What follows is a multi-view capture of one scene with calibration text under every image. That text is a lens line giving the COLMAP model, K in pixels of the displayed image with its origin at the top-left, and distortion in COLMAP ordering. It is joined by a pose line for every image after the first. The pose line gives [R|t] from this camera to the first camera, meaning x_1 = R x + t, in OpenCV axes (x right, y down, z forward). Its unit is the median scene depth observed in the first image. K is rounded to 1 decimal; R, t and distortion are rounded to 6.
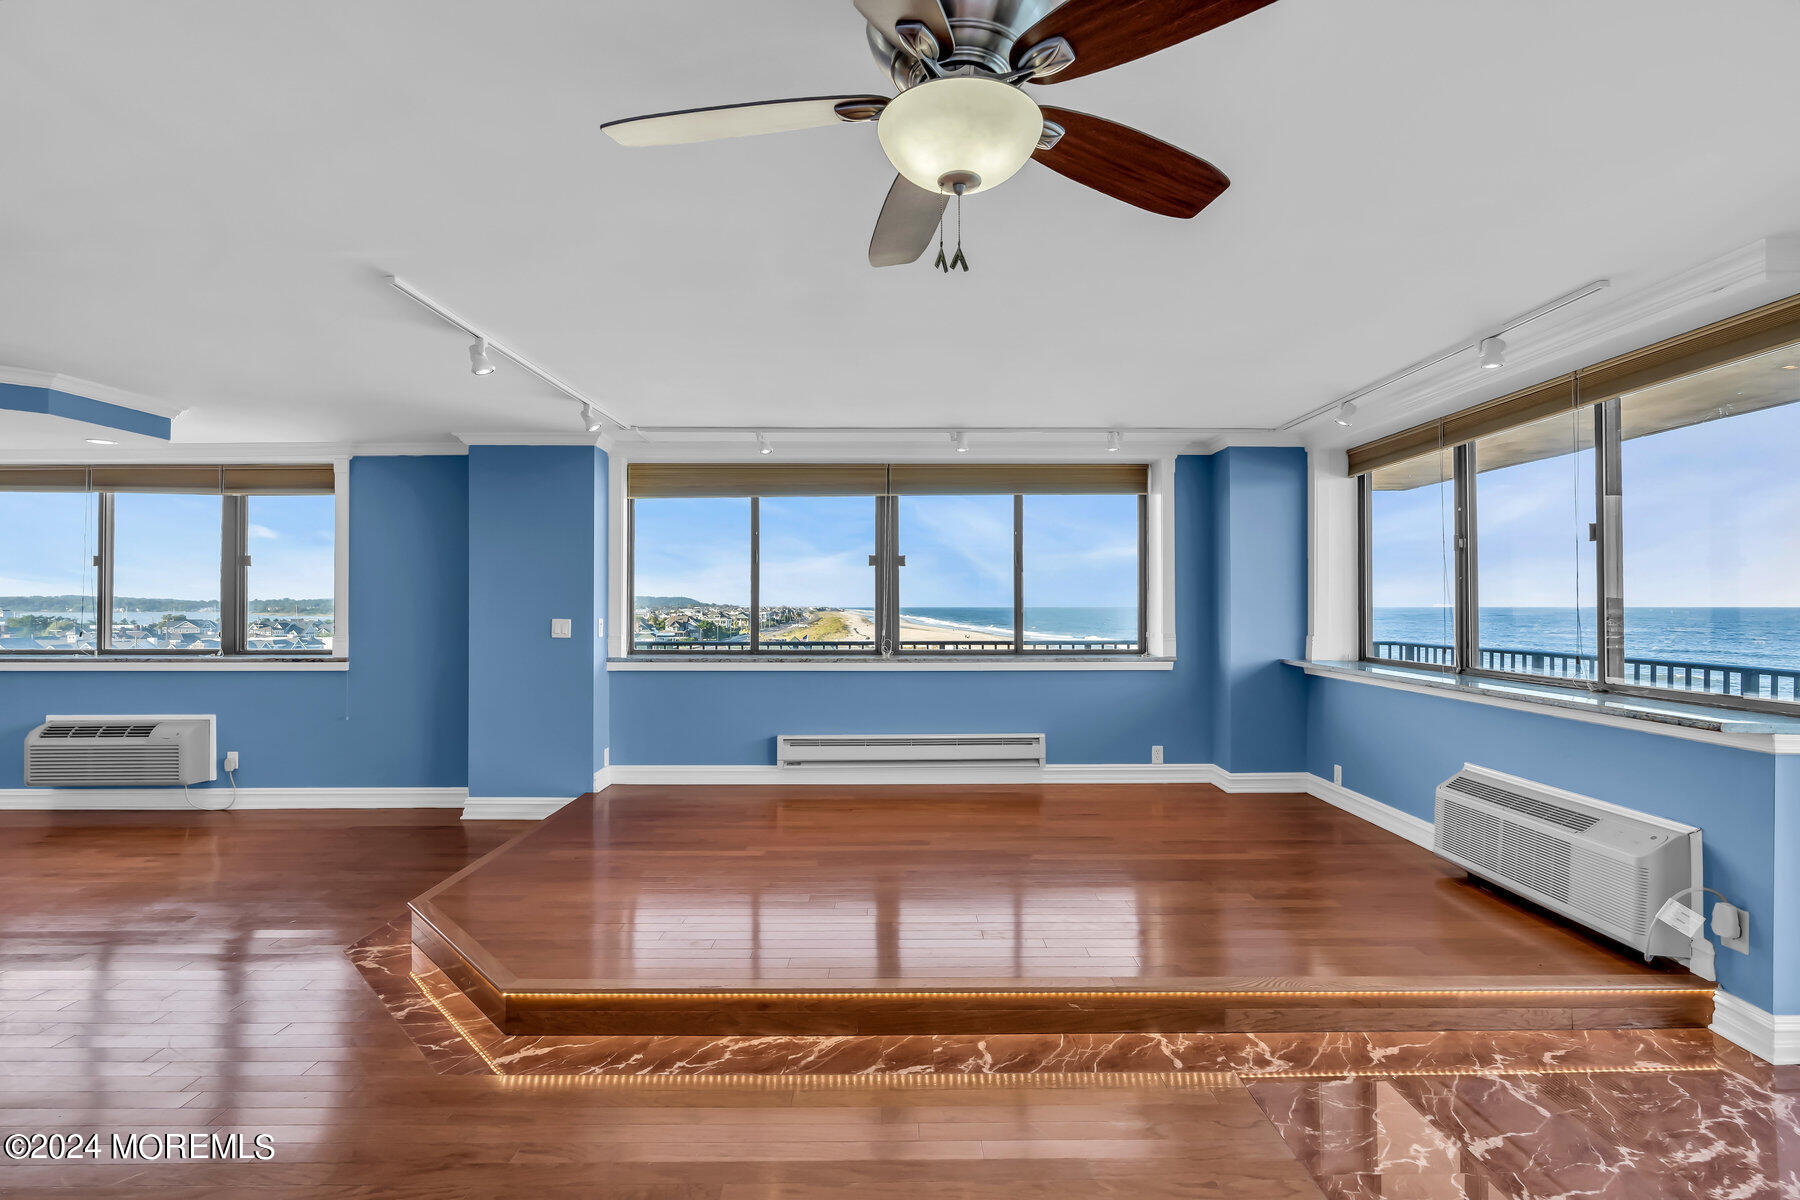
lens RADIAL K [[806.6, 0, 899.0], [0, 806.6, 606.5], [0, 0, 1]] dist [0.003983, 0.000161]
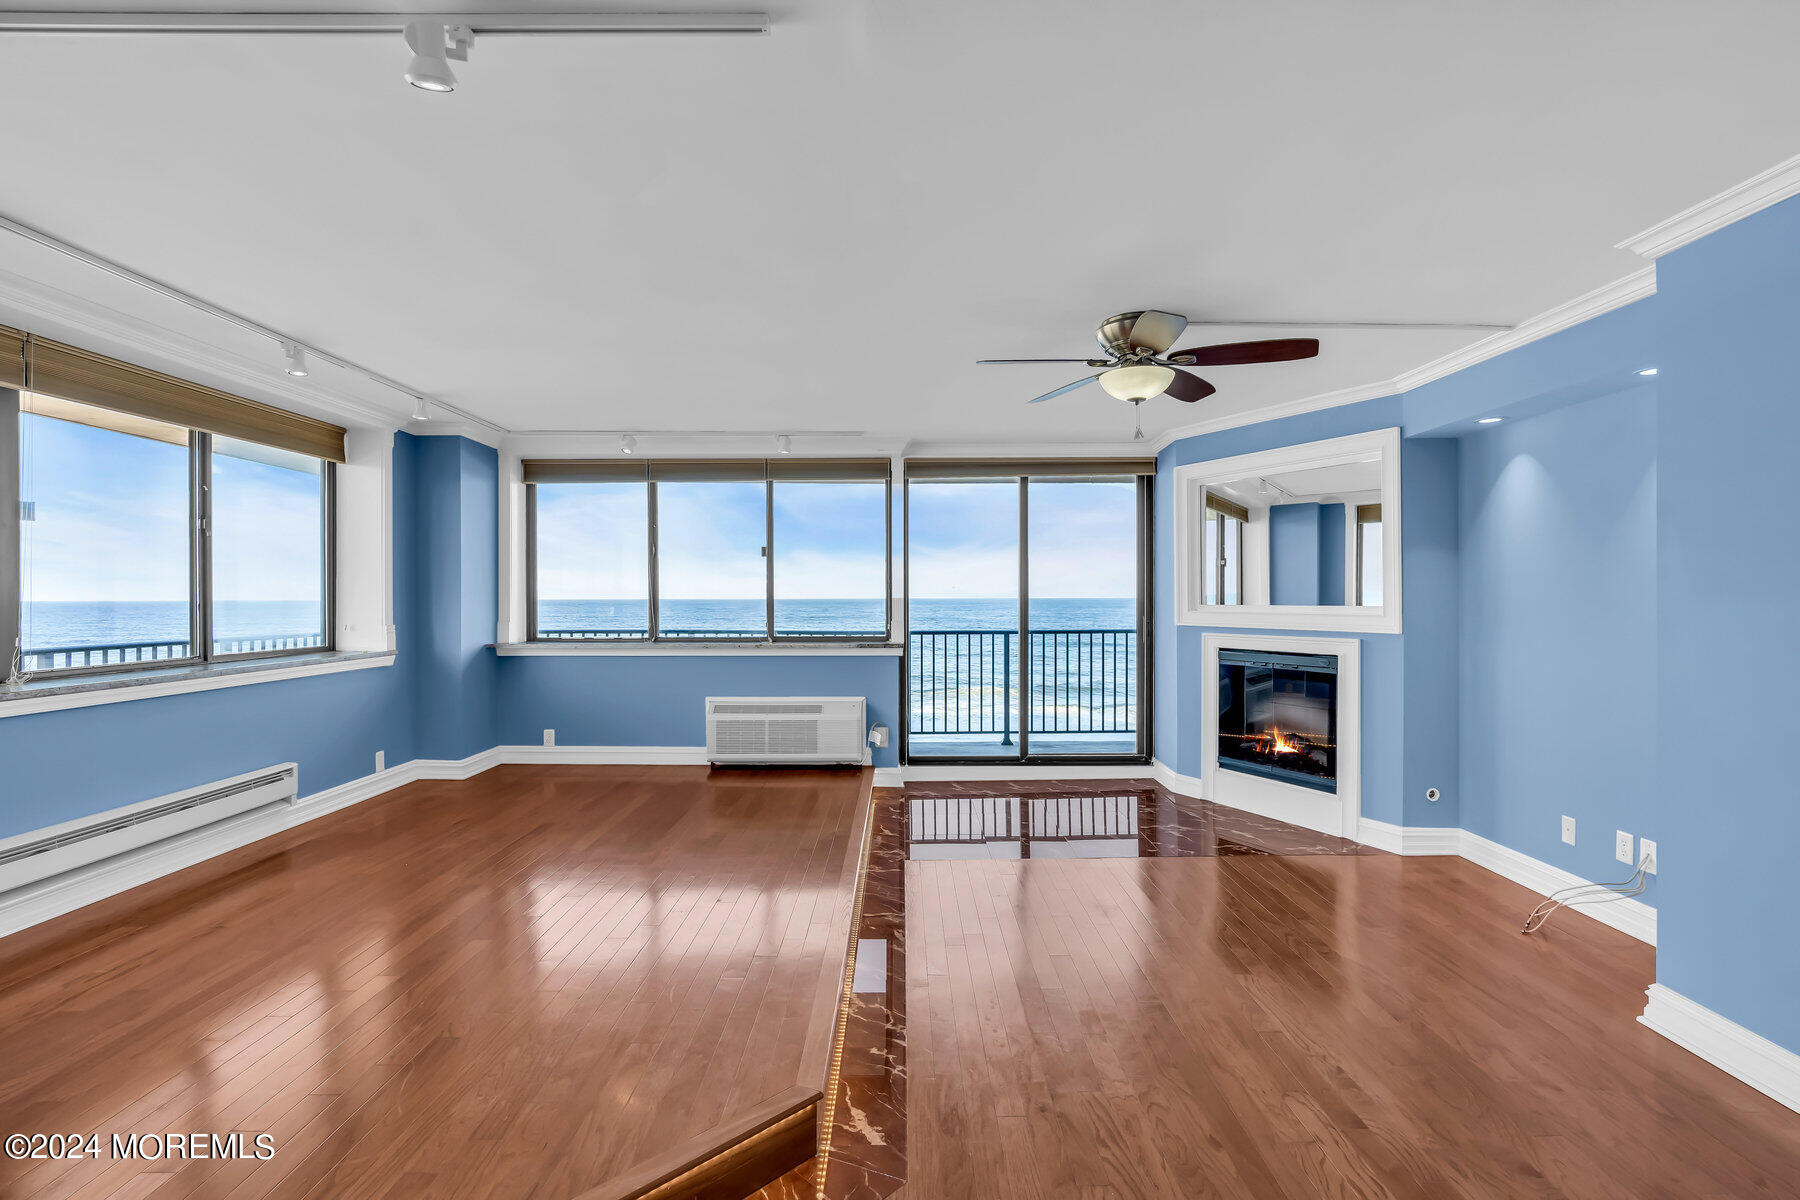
lens RADIAL K [[806.6, 0, 898.3], [0, 806.6, 605.4], [0, 0, 1]] dist [0.003983, 0.000161]
pose [[0.002946, -0.003892, 0.999988, -0.606582], [-0.006278, 0.999973, 0.003910, 0.003815], [-0.999976, -0.006289, 0.002921, 0.449760]]
